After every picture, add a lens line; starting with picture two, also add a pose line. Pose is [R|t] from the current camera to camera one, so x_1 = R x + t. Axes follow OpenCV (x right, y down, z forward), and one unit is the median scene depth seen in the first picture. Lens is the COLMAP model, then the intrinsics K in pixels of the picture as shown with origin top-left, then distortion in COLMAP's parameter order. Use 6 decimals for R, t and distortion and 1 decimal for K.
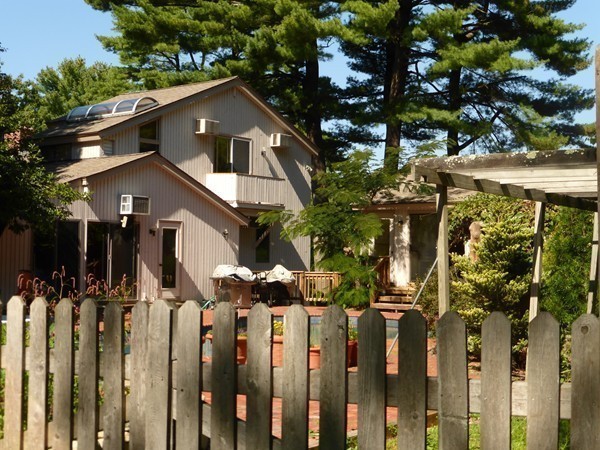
lens RADIAL K [[1110.1, 0, 300.0], [0, 1110.1, 225.0], [0, 0, 1]] dist [0.033071, -0.201164]
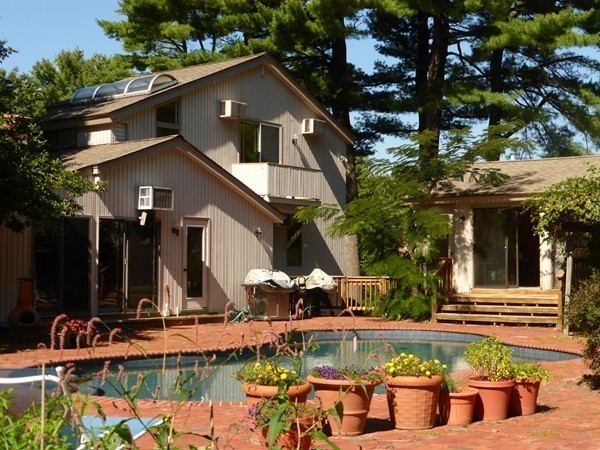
lens RADIAL K [[1058.1, 0, 300.0], [0, 1058.1, 225.0], [0, 0, 1]] dist [-0.025070, 0.088545]
pose [[0.999809, -0.006330, 0.018495, -0.047957], [0.006397, 0.999973, -0.003533, 0.004762], [-0.018472, 0.003651, 0.999823, 0.177756]]
